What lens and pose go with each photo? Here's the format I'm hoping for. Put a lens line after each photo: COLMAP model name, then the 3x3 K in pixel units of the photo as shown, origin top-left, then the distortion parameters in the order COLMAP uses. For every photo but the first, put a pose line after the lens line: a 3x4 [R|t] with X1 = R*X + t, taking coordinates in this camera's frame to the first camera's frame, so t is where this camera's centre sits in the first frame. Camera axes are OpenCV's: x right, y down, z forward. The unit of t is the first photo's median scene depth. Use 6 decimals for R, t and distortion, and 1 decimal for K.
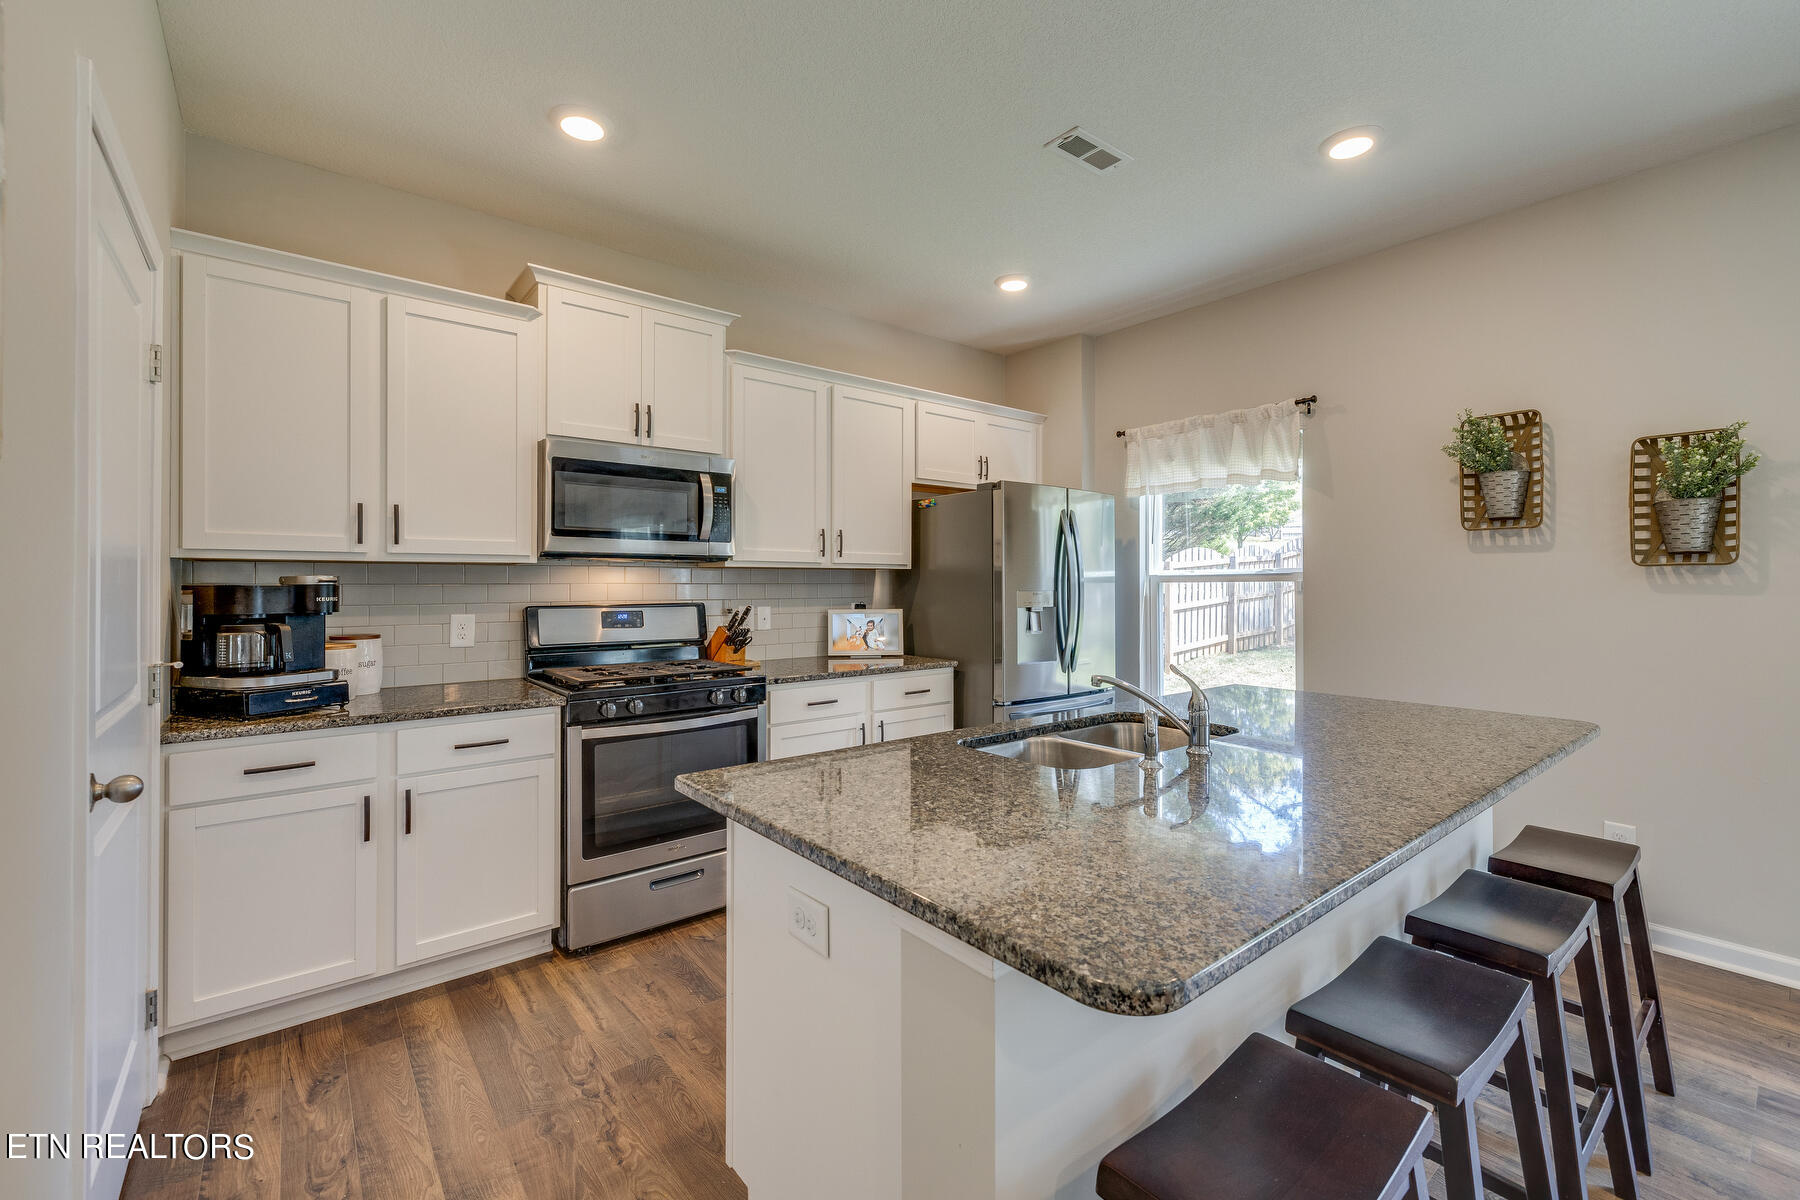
lens RADIAL K [[755.4, 0, 909.3], [0, 755.4, 584.3], [0, 0, 1]] dist [0.000115, -0.000103]
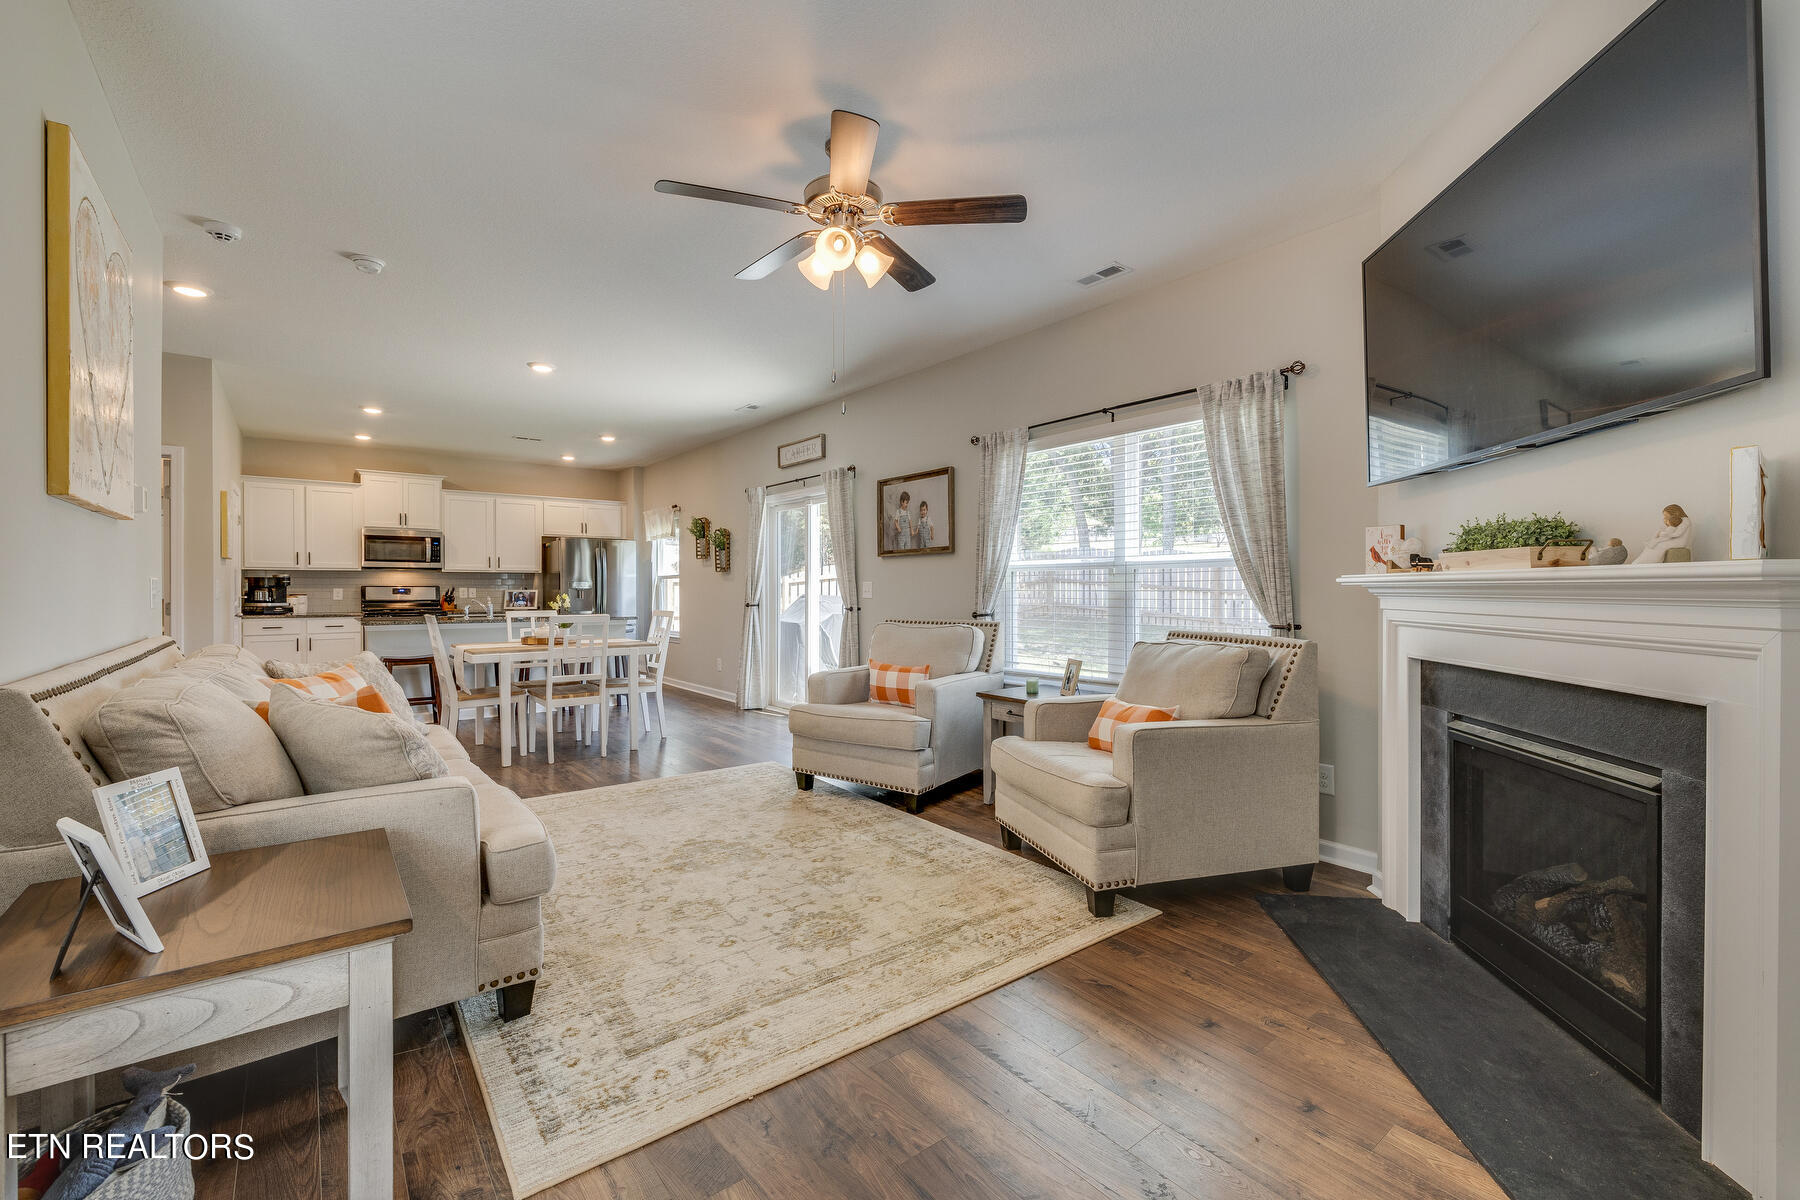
lens RADIAL K [[755.4, 0, 907.0], [0, 755.4, 590.7], [0, 0, 1]] dist [0.000115, -0.000103]
pose [[1.000000, 0.000122, -0.000124, 1.544667], [-0.000122, 0.999995, 0.003161, 0.038356], [0.000124, -0.003161, 0.999995, -1.833030]]
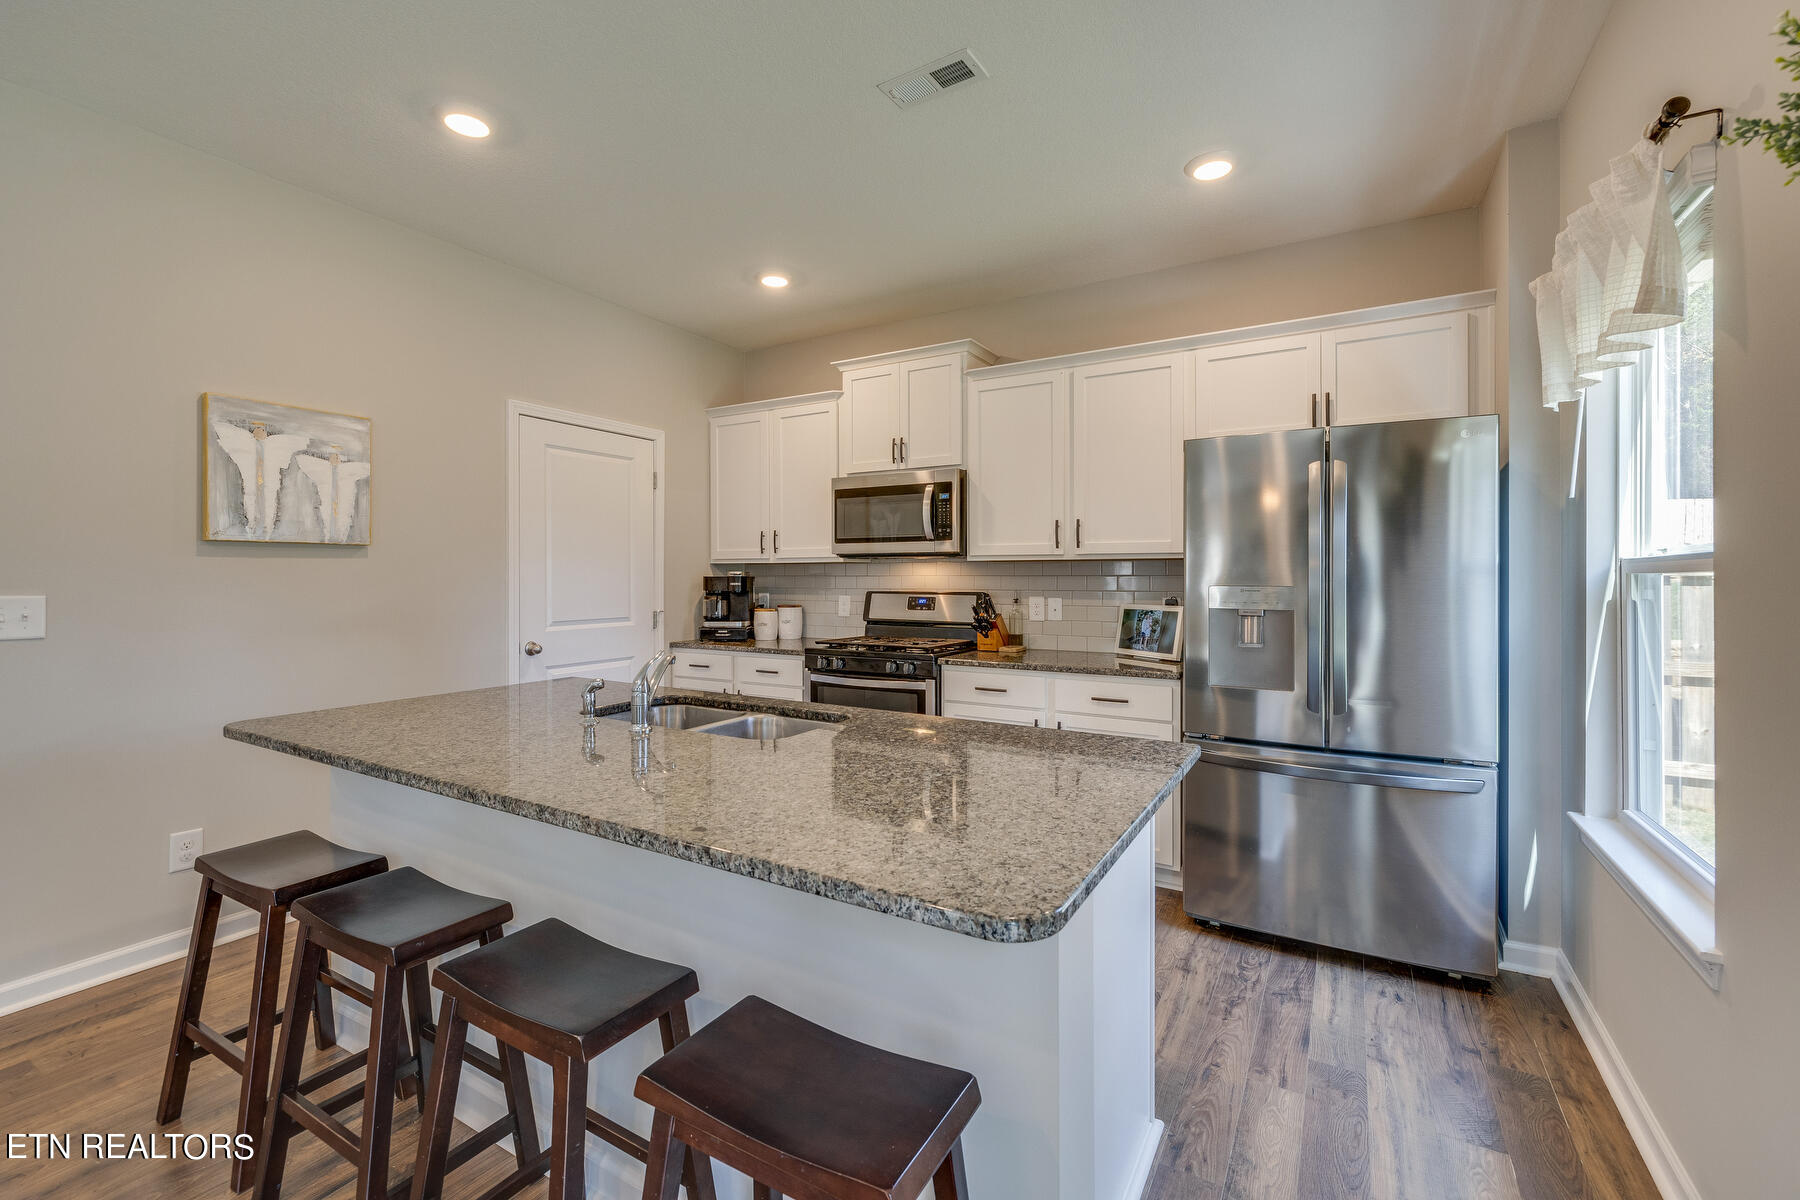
lens RADIAL K [[755.4, 0, 897.7], [0, 755.4, 566.0], [0, 0, 1]] dist [0.000115, -0.000103]
pose [[0.348192, -0.015246, -0.937299, 0.892944], [-0.002483, 0.999849, -0.017186, 0.005056], [0.937420, 0.008312, 0.348102, 0.561395]]
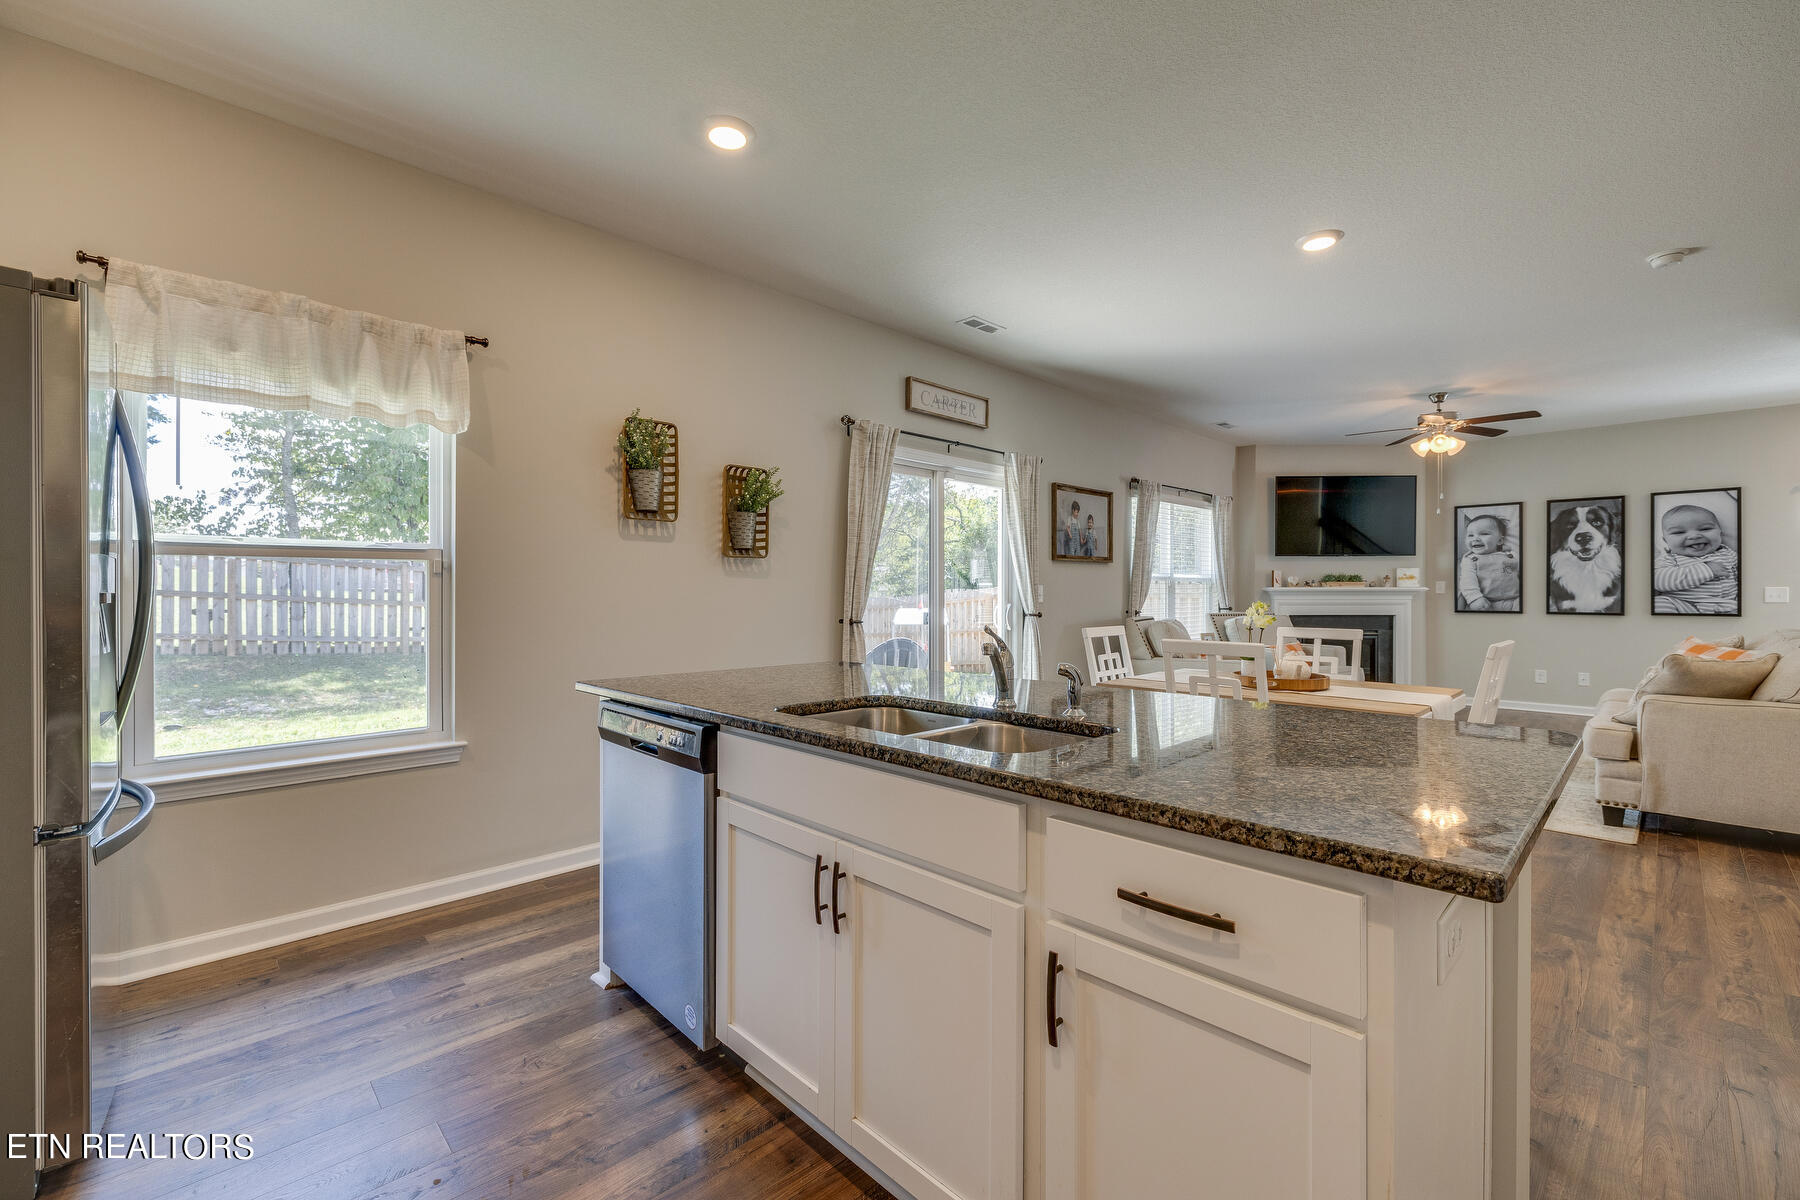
lens RADIAL K [[755.4, 0, 905.7], [0, 755.4, 598.7], [0, 0, 1]] dist [0.000115, -0.000103]
pose [[-0.108533, -0.002783, 0.994089, -0.408143], [0.007003, 0.999969, 0.003564, 0.045373], [-0.994068, 0.007348, -0.108510, 0.727991]]
